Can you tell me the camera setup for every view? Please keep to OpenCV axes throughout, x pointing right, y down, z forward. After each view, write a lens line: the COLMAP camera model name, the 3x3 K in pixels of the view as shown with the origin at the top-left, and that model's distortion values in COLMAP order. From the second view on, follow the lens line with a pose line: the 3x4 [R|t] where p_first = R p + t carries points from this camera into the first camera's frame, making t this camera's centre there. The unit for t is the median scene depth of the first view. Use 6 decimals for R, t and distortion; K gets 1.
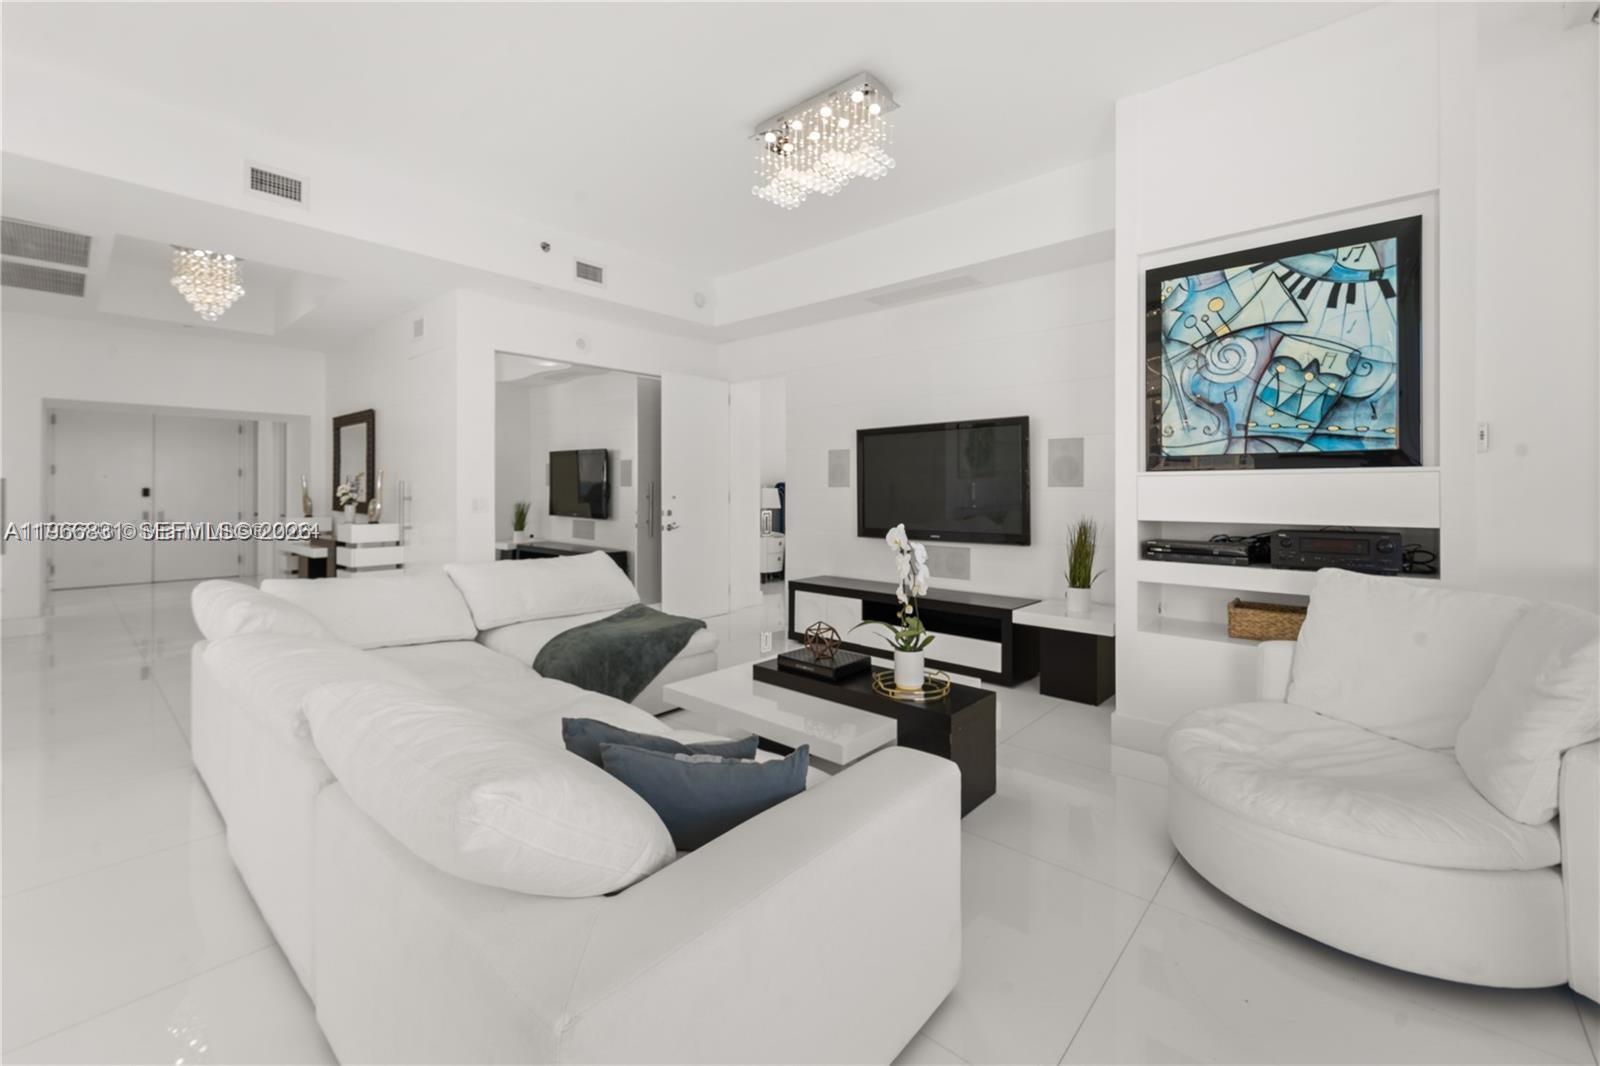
lens RADIAL K [[659.0, 0, 797.5], [0, 659.0, 494.4], [0, 0, 1]] dist [0.000719, -0.000273]
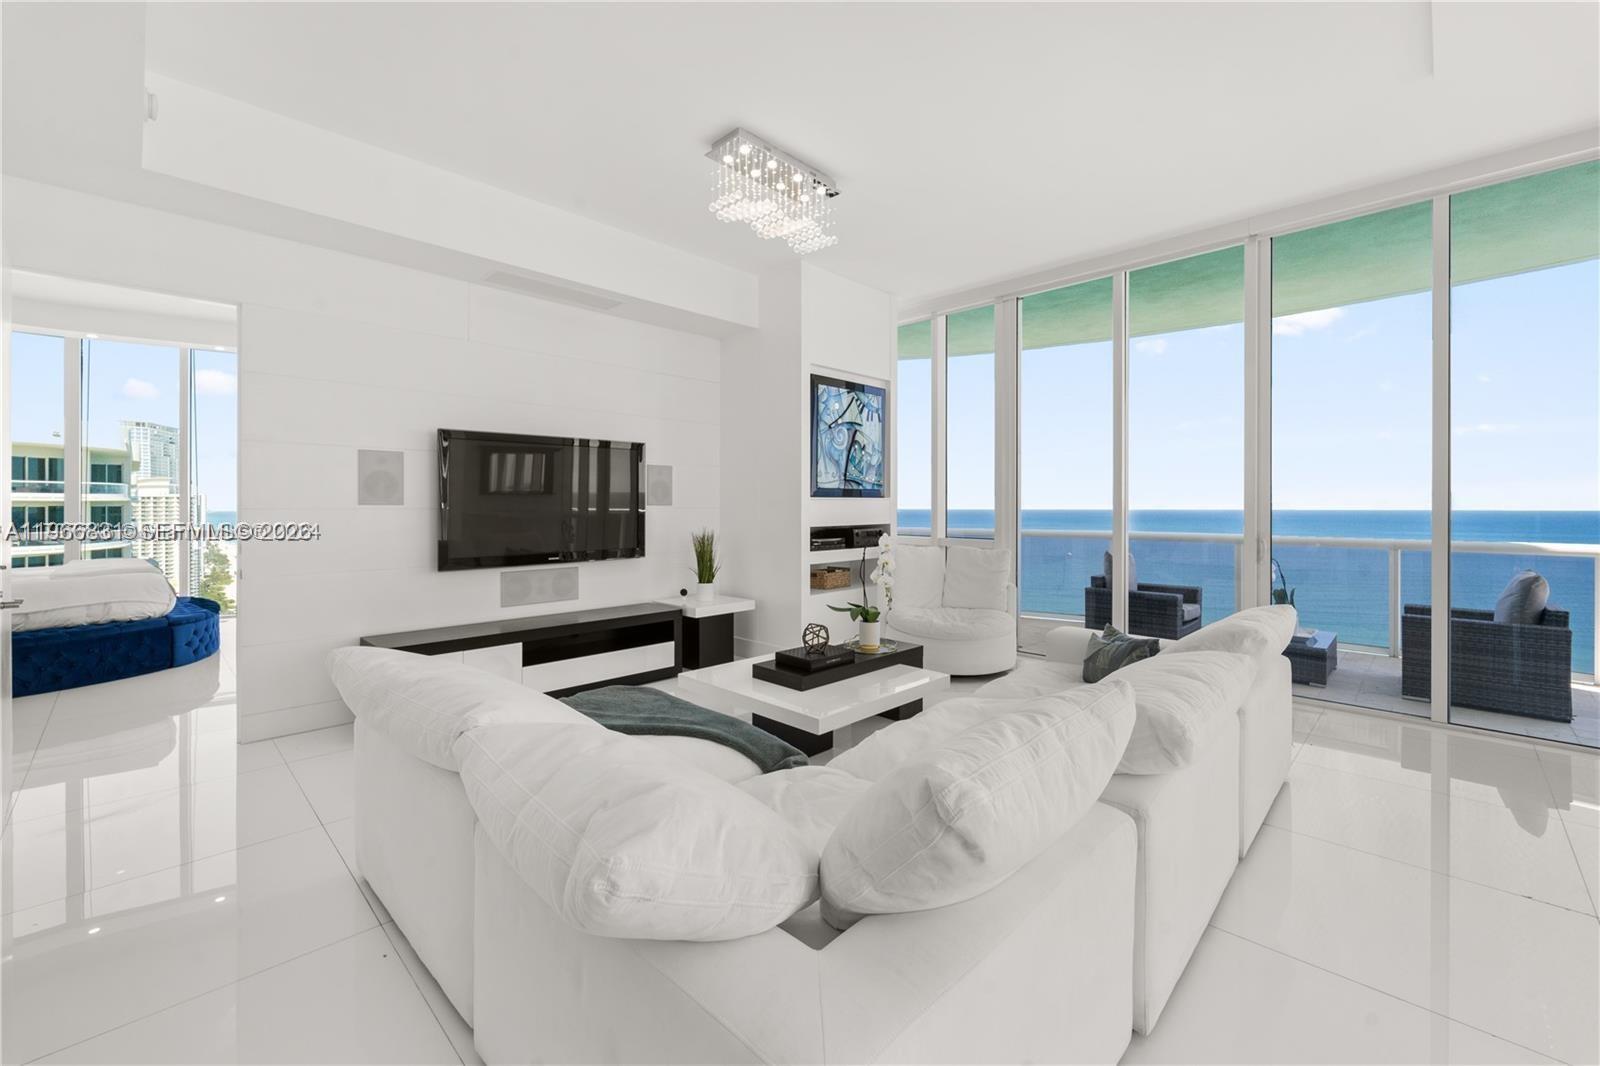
lens RADIAL K [[651.9, 0, 796.4], [0, 651.9, 502.8], [0, 0, 1]] dist [-0.000201, -0.000041]
pose [[0.046127, 0.002051, 0.998933, -1.140501], [0.004951, 0.999985, -0.002282, -0.017784], [-0.998923, 0.005051, 0.046116, 1.014676]]
